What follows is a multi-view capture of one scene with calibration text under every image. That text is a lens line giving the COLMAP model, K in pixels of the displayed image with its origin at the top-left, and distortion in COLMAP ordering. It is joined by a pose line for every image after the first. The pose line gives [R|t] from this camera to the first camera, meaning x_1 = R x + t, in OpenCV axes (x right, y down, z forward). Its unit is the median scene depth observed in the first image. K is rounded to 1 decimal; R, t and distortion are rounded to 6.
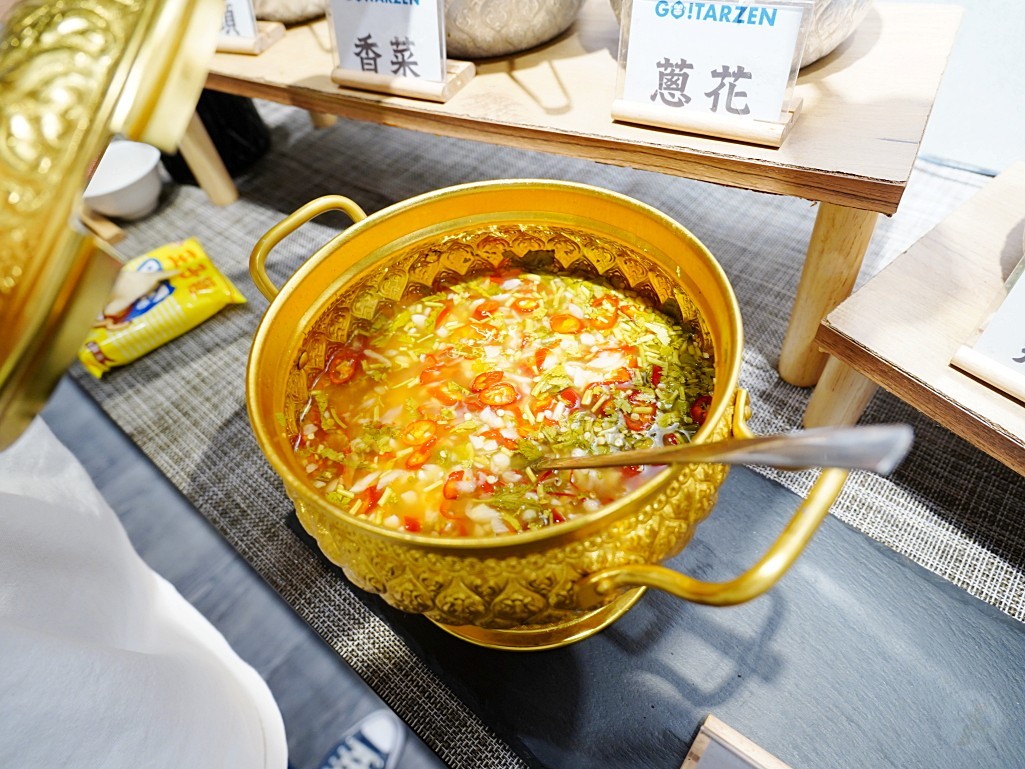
lens RADIAL K [[621.4, 0, 510.6], [0, 621.4, 378.2], [0, 0, 1]] dist [-0.033097, 0.012970]
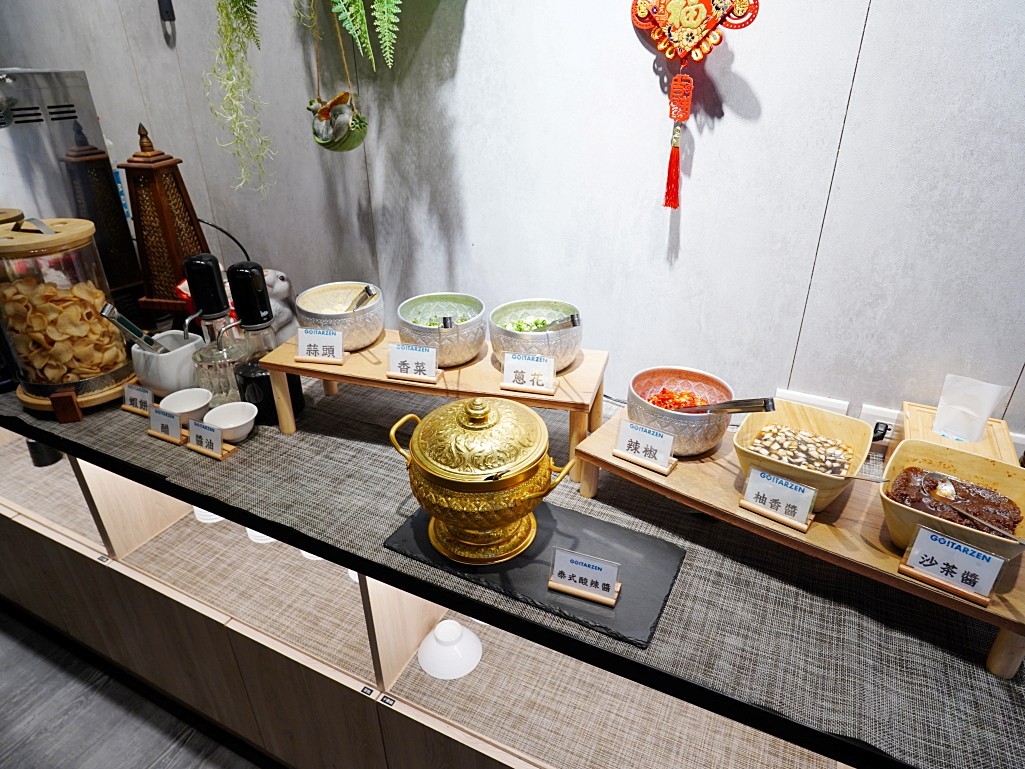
lens RADIAL K [[621.4, 0, 515.1], [0, 621.4, 386.0], [0, 0, 1]] dist [-0.033097, 0.012970]
pose [[0.962129, -0.014063, 0.272231, -0.507040], [0.119807, 0.918858, -0.375961, 0.612201], [-0.244855, 0.394338, 0.885745, -1.455290]]
